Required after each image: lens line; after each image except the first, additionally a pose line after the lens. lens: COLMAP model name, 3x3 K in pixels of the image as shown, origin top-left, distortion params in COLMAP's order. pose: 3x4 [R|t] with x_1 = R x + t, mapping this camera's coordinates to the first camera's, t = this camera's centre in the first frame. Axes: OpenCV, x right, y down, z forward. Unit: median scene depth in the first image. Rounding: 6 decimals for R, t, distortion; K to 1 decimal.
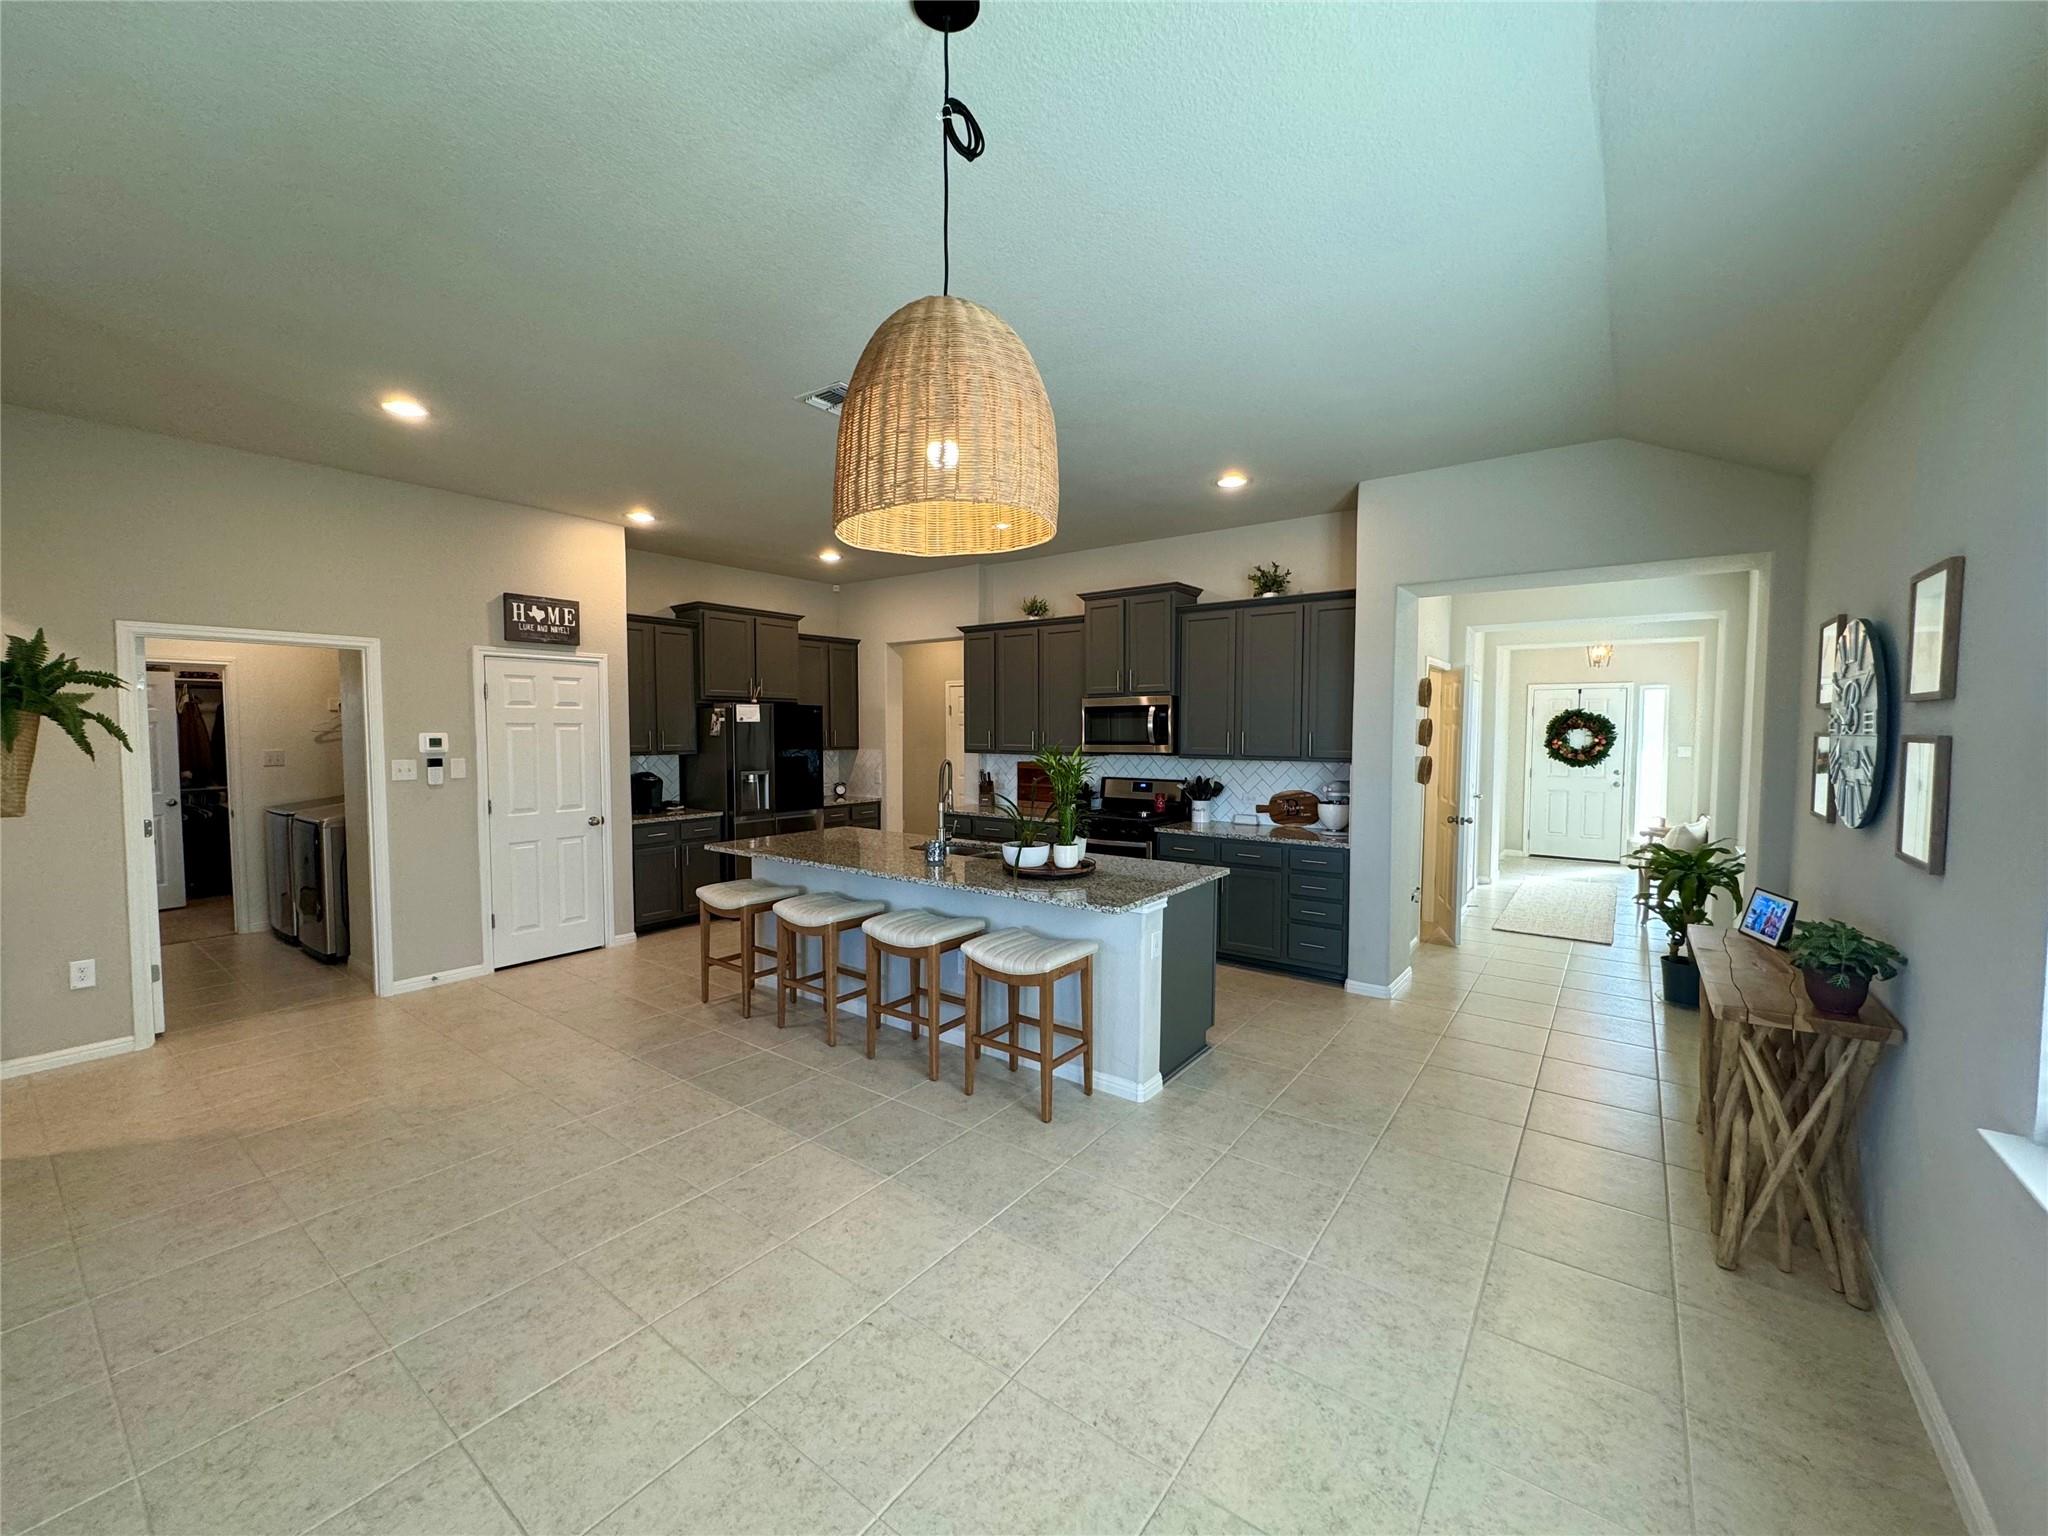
lens RADIAL K [[813.7, 0, 1024.0], [0, 813.7, 768.0], [0, 0, 1]] dist [-0.002859, 0.000383]
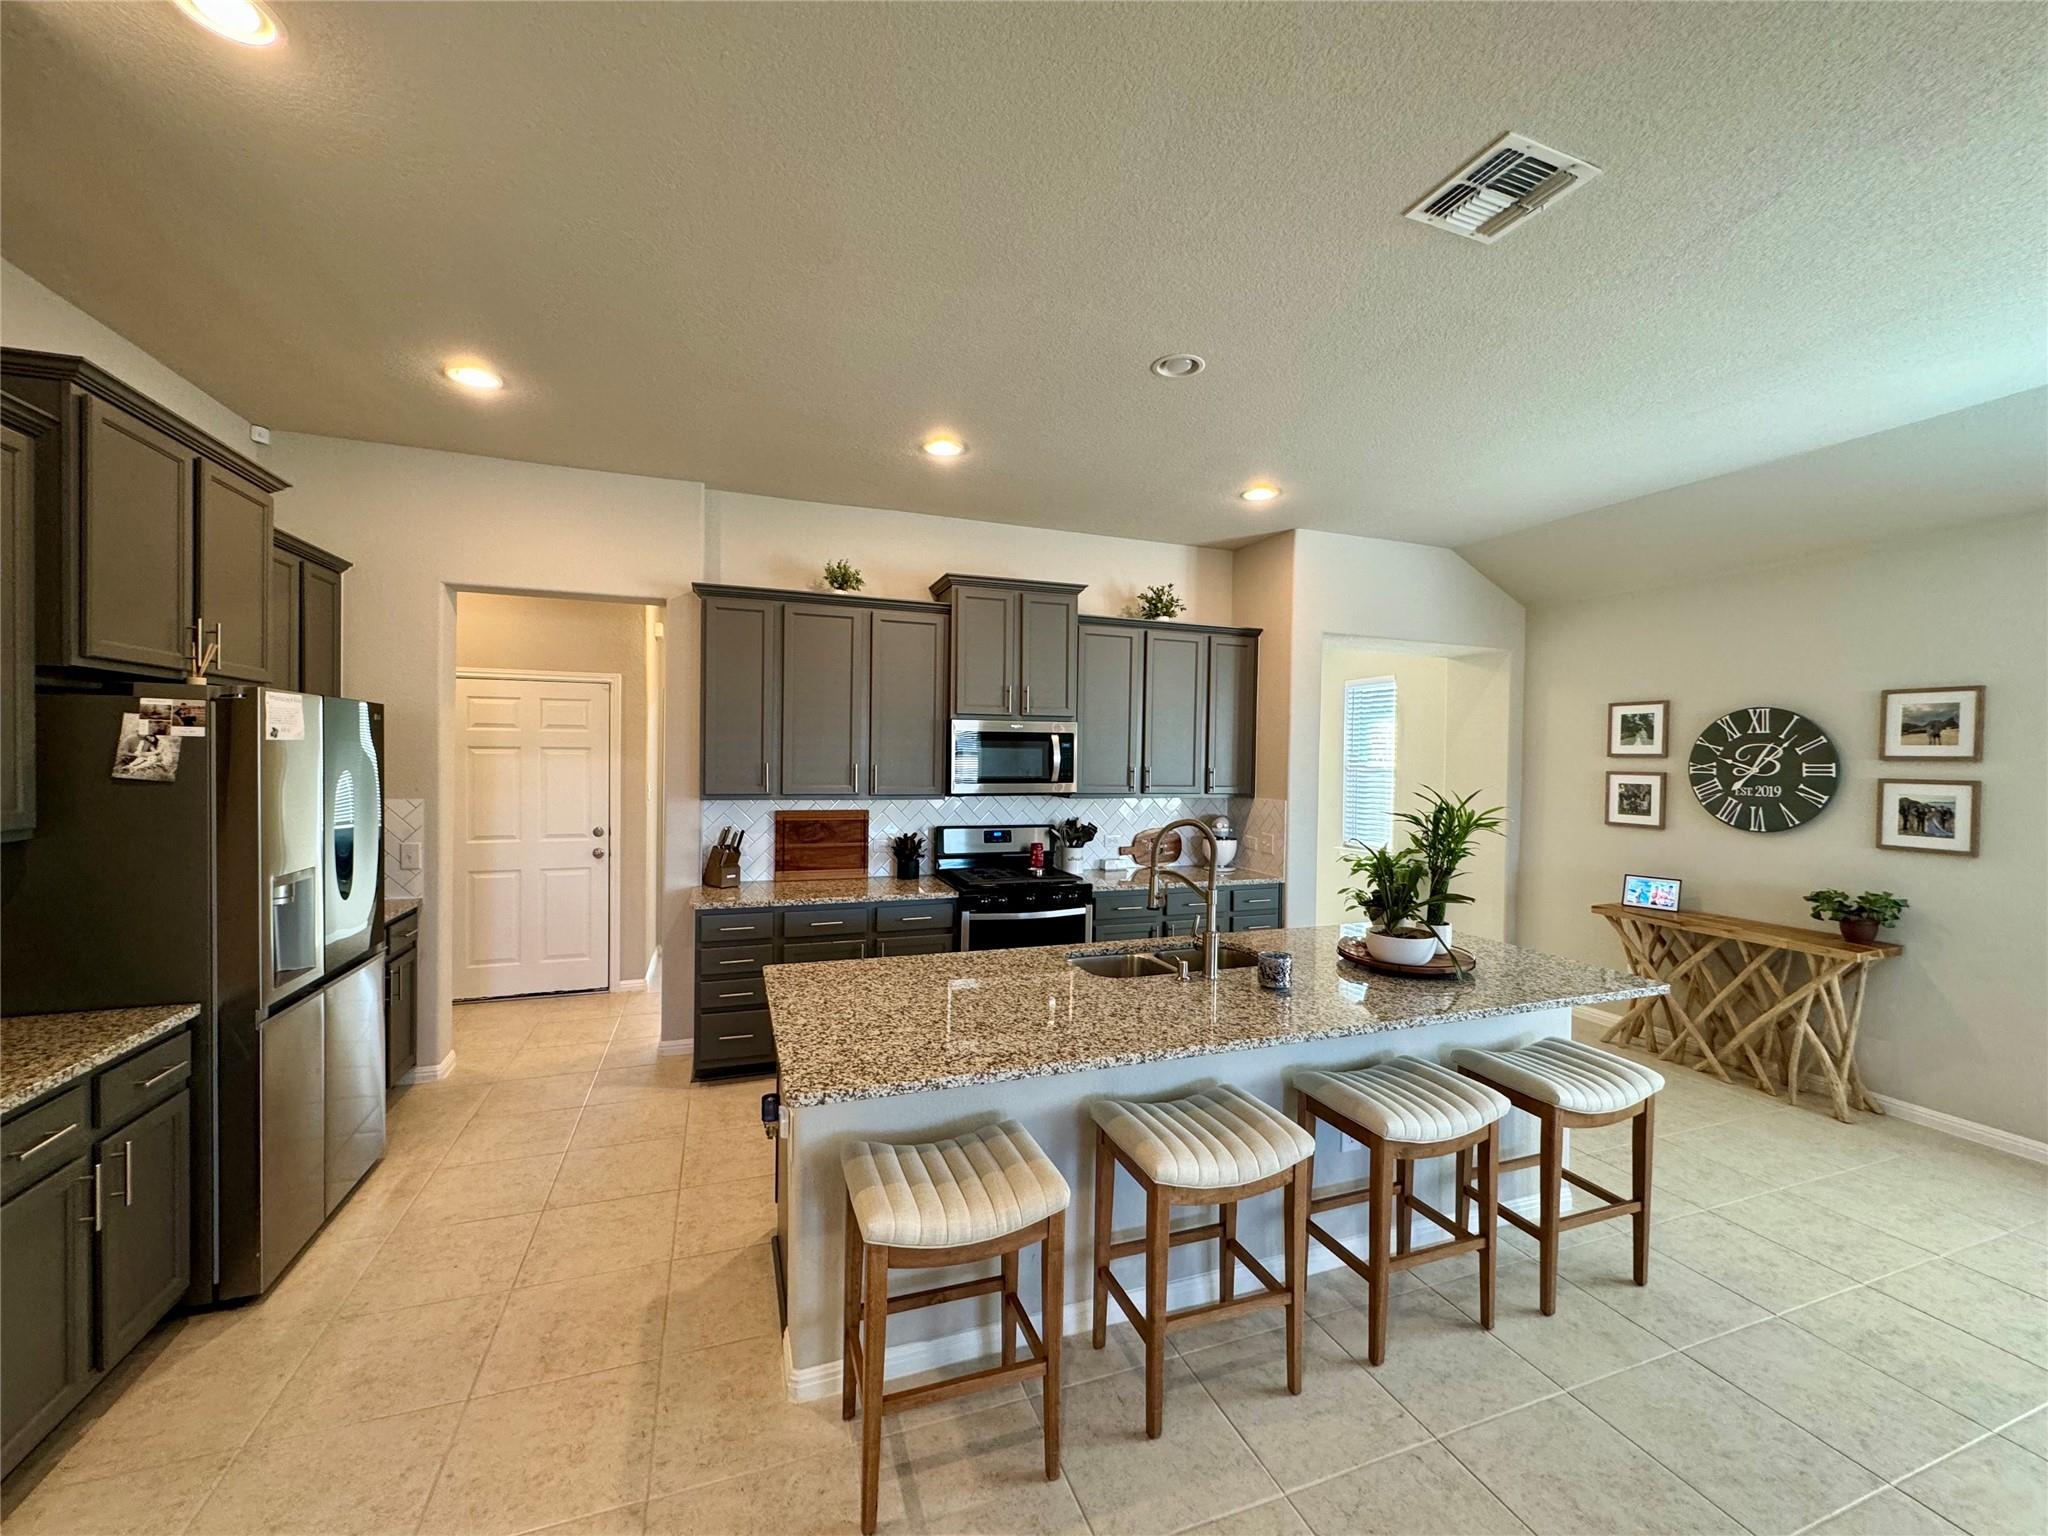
lens RADIAL K [[813.7, 0, 1024.0], [0, 813.7, 768.0], [0, 0, 1]] dist [-0.002859, 0.000383]
pose [[0.549559, -0.006821, 0.835427, -0.515122], [0.026045, 0.999620, -0.008972, -0.036010], [-0.835049, 0.026690, 0.549528, 0.577643]]
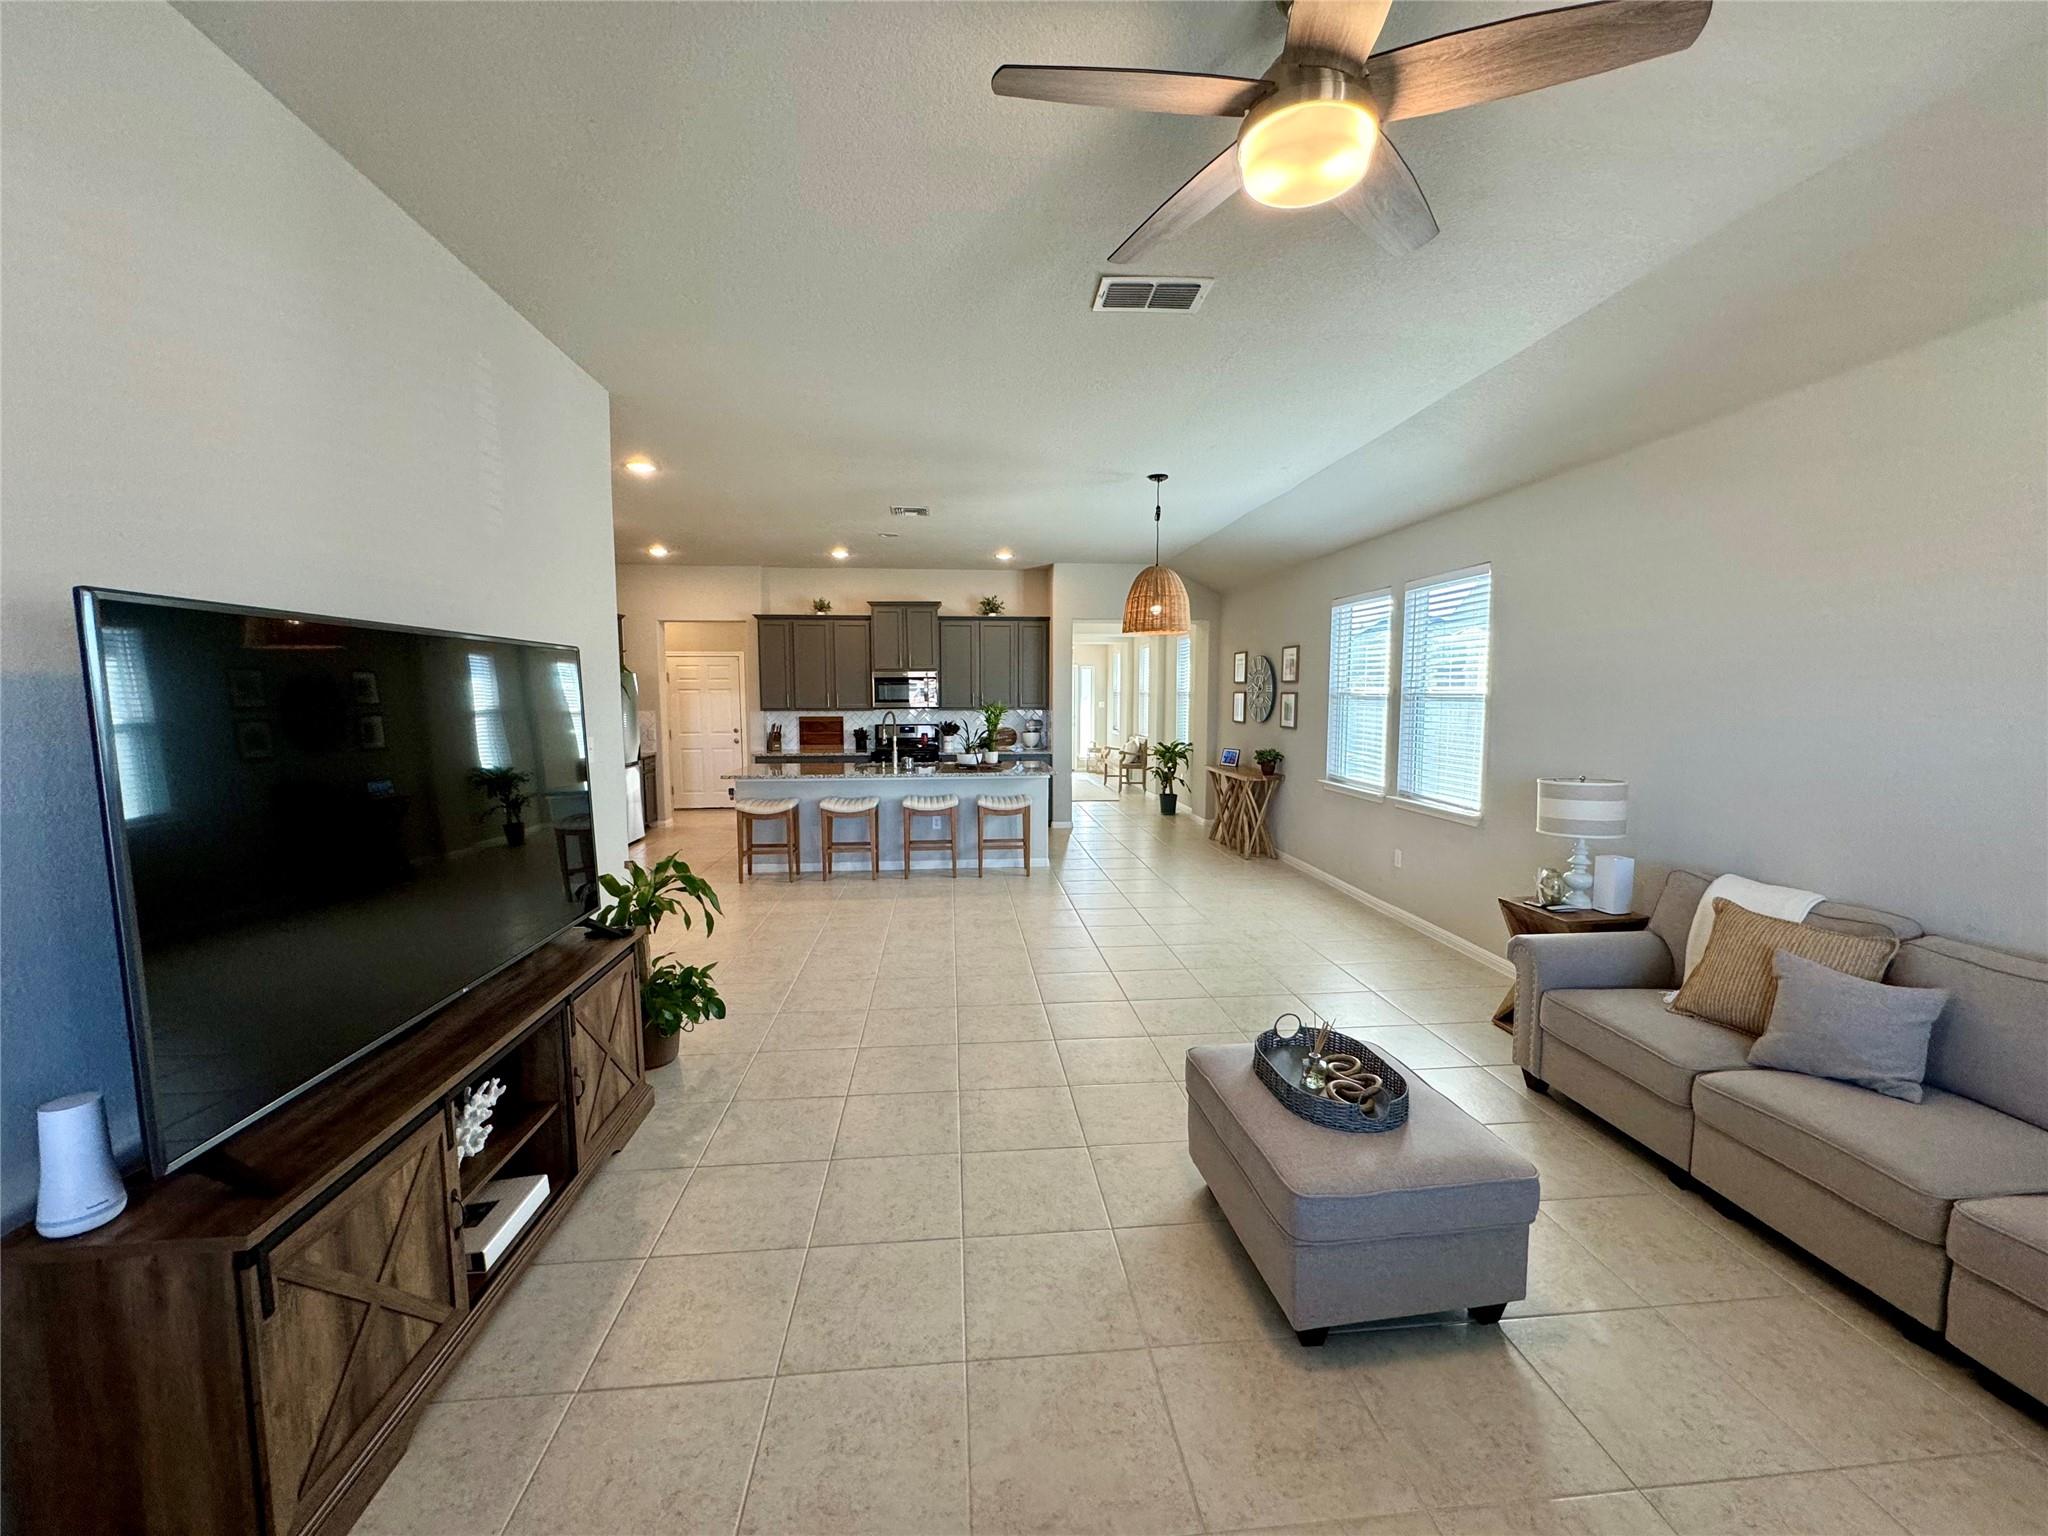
lens RADIAL K [[818.9, 0, 1019.6], [0, 818.9, 765.2], [0, 0, 1]] dist [0.000345, 0.000153]
pose [[0.753299, -0.061784, 0.654770, -0.754127], [0.034713, 0.997925, 0.054227, 0.014055], [-0.656762, -0.018120, 0.753880, -0.332157]]
